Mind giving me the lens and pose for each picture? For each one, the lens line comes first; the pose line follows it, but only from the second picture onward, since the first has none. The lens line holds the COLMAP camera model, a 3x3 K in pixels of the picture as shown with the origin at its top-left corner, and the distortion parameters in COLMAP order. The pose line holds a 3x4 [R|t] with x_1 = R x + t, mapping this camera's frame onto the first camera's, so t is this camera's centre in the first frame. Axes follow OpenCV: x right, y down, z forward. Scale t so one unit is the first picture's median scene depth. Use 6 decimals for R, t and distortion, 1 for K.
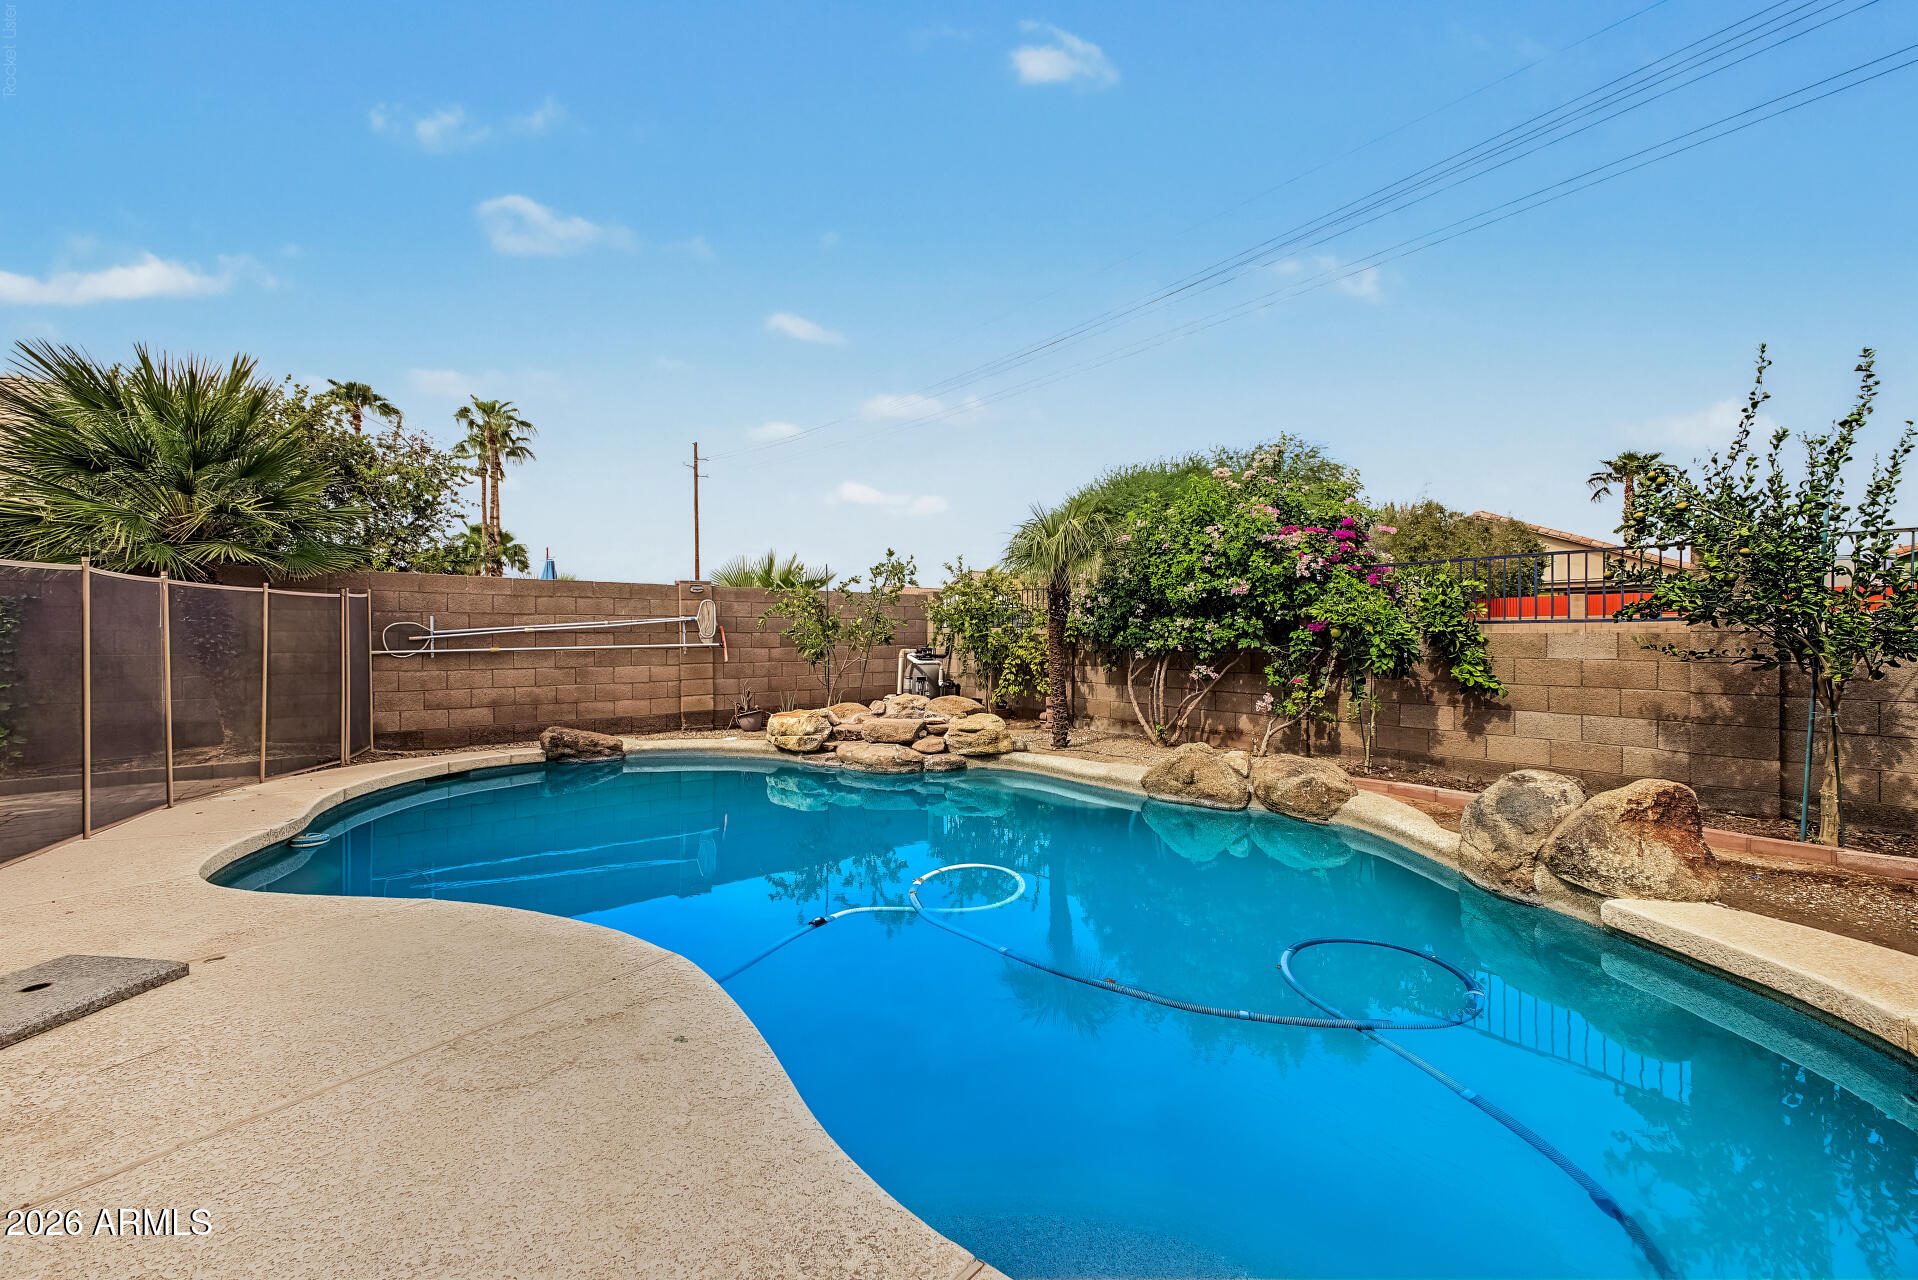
lens RADIAL K [[751.7, 0, 957.6], [0, 751.7, 643.6], [0, 0, 1]] dist [0.012484, -0.001833]
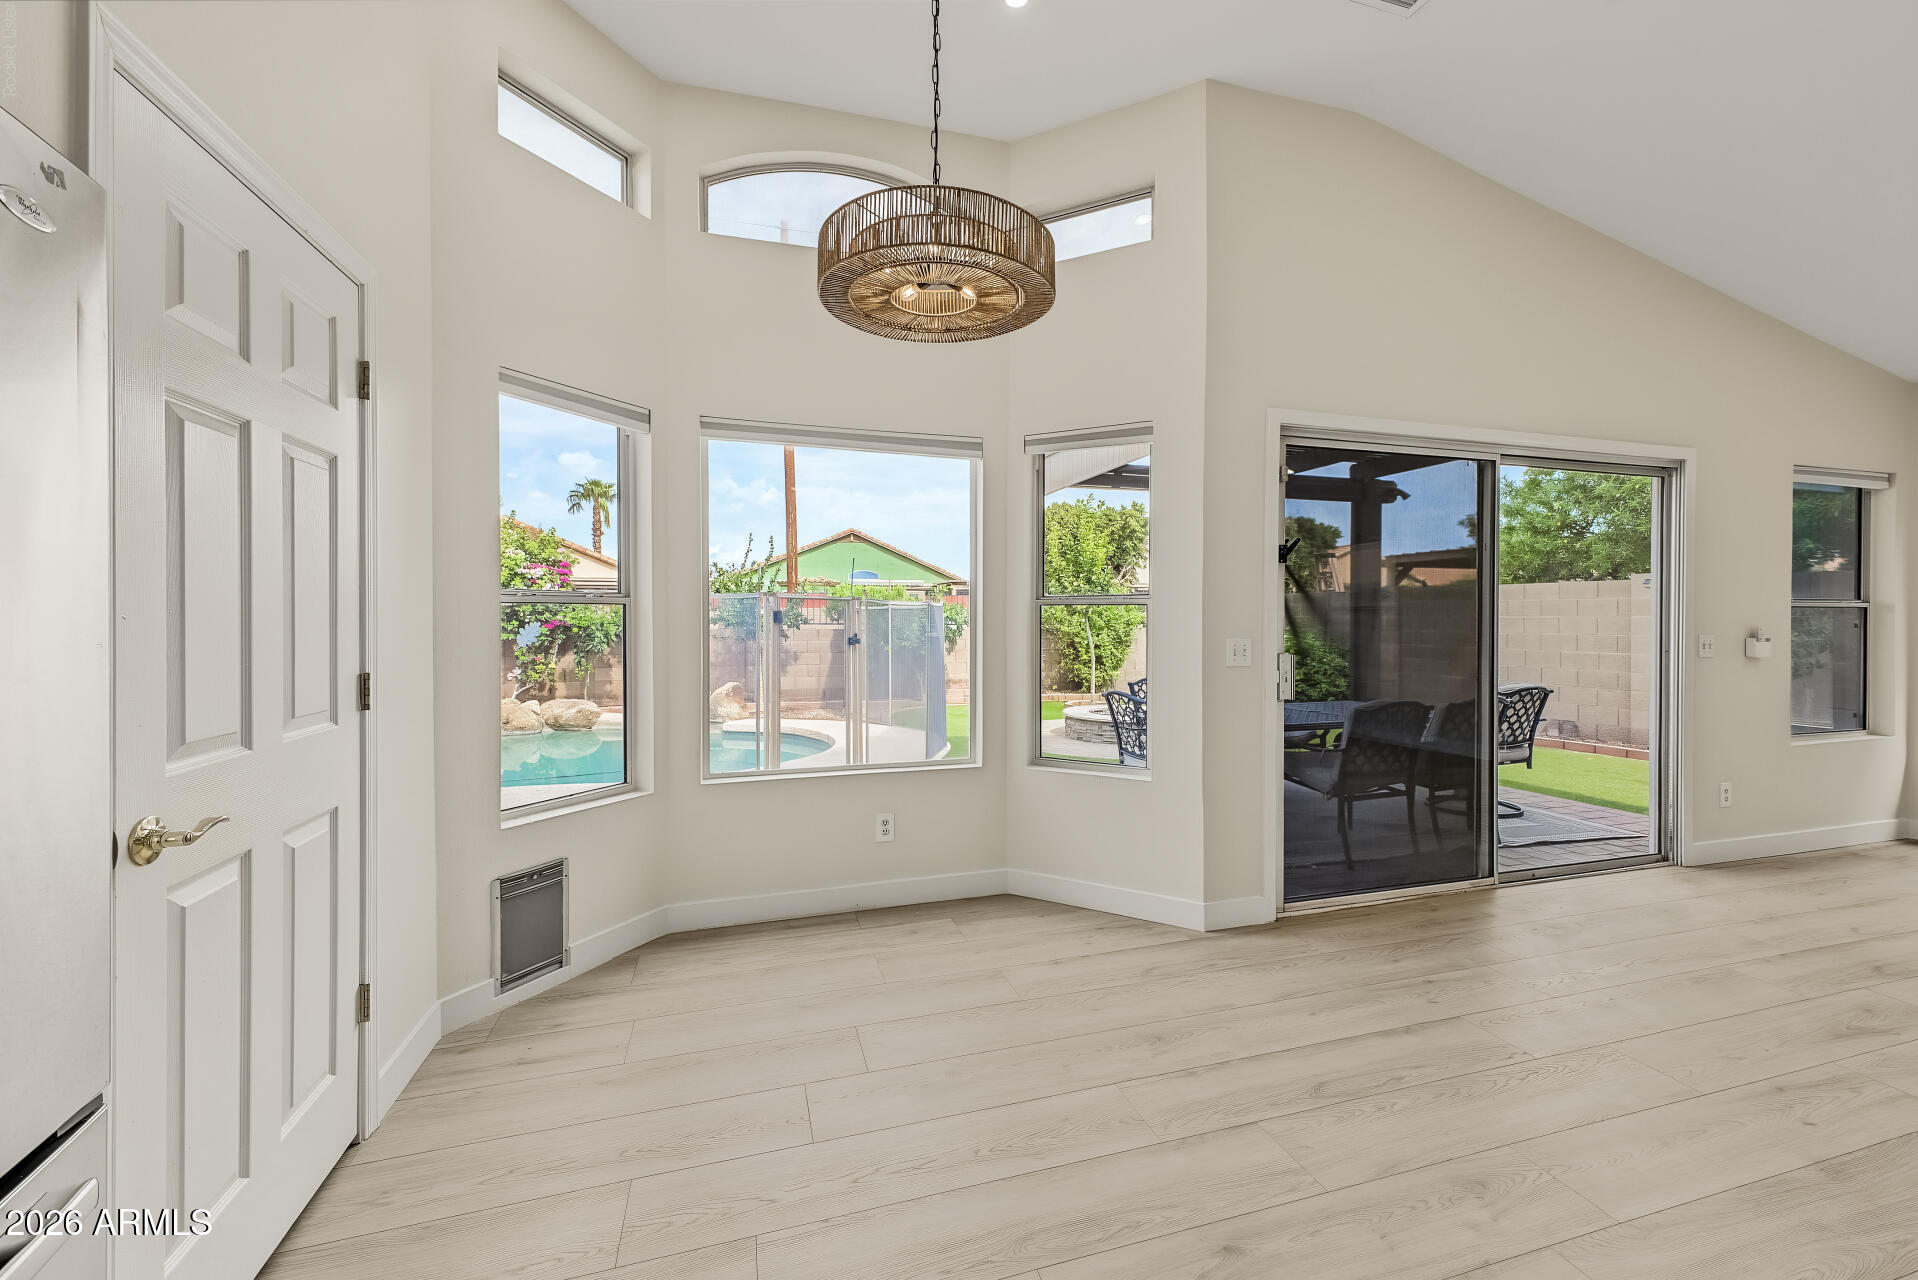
lens RADIAL K [[751.7, 0, 959.9], [0, 751.7, 621.9], [0, 0, 1]] dist [0.012484, -0.001833]
pose [[0.359166, -0.005370, 0.933258, -0.756962], [0.005447, 0.999978, 0.003657, -0.031581], [-0.933258, 0.003770, 0.359188, -0.449125]]
